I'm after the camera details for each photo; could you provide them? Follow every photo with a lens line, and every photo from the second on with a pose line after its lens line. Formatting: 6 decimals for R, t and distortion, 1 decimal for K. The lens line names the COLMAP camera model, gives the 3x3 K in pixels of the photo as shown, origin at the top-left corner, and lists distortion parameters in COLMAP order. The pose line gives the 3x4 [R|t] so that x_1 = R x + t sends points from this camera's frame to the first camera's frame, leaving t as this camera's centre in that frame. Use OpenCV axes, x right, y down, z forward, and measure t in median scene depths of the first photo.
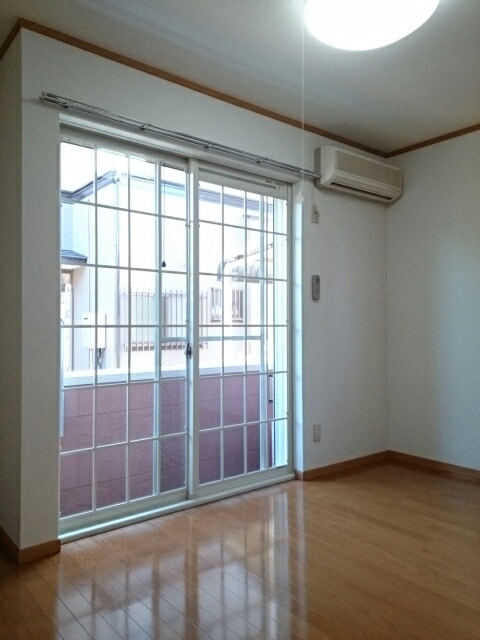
lens RADIAL K [[498.8, 0, 240.0], [0, 498.8, 320.0], [0, 0, 1]] dist [0.043640, -0.004071]
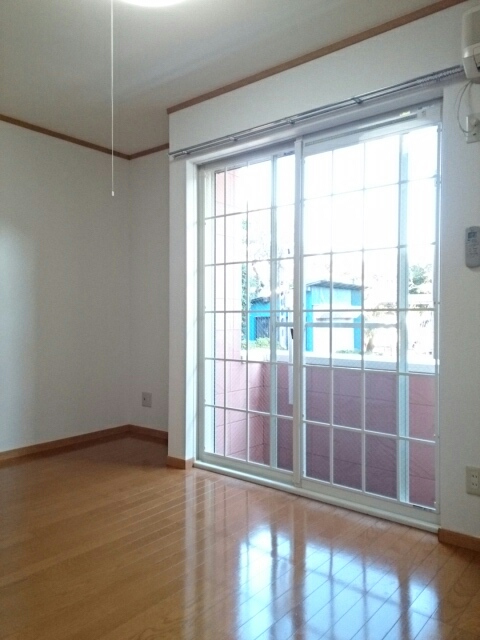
lens RADIAL K [[498.8, 0, 240.0], [0, 498.8, 320.0], [0, 0, 1]] dist [0.043640, -0.004071]
pose [[0.191792, 0.011264, -0.981371, 0.760414], [0.012756, 0.999821, 0.013969, 0.012770], [0.981353, -0.015197, 0.191614, 0.635586]]
